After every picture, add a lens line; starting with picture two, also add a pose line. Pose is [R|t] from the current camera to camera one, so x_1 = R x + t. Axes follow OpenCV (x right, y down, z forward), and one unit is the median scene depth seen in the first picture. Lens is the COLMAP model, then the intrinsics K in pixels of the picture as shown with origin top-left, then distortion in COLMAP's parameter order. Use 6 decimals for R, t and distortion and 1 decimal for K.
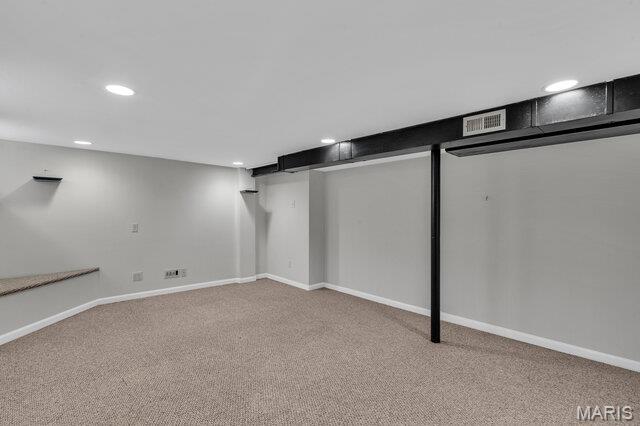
lens RADIAL K [[283.1, 0, 320.0], [0, 283.1, 213.0], [0, 0, 1]] dist [-0.000167, -0.000046]
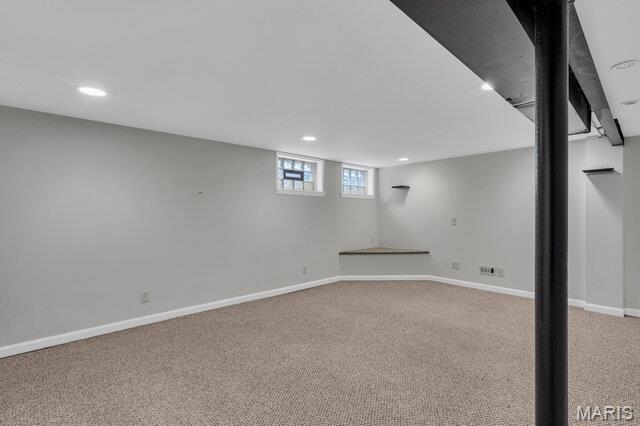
lens RADIAL K [[293.1, 0, 319.7], [0, 293.1, 218.4], [0, 0, 1]] dist [0.000295, 0.000022]
pose [[-0.002603, 0.019934, -0.999798, 0.517049], [0.022538, 0.999549, 0.019870, 0.006152], [0.999743, -0.022482, -0.003051, 0.484698]]
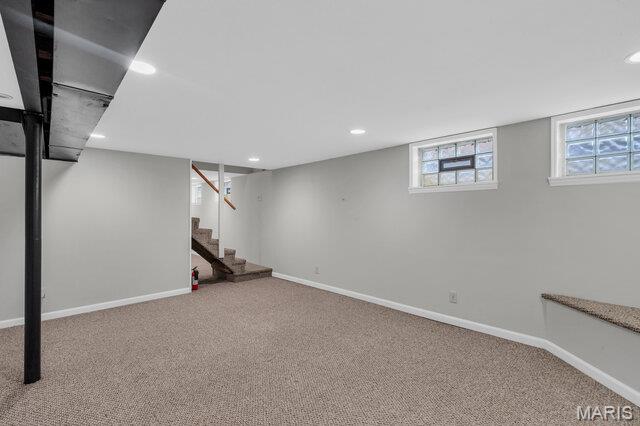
lens RADIAL K [[293.1, 0, 319.7], [0, 293.1, 218.4], [0, 0, 1]] dist [0.000295, 0.000022]
pose [[-0.999982, 0.000458, -0.005993, -0.227324], [0.000496, 0.999980, -0.006364, 0.016166], [0.005990, -0.006367, -0.999962, 1.191133]]
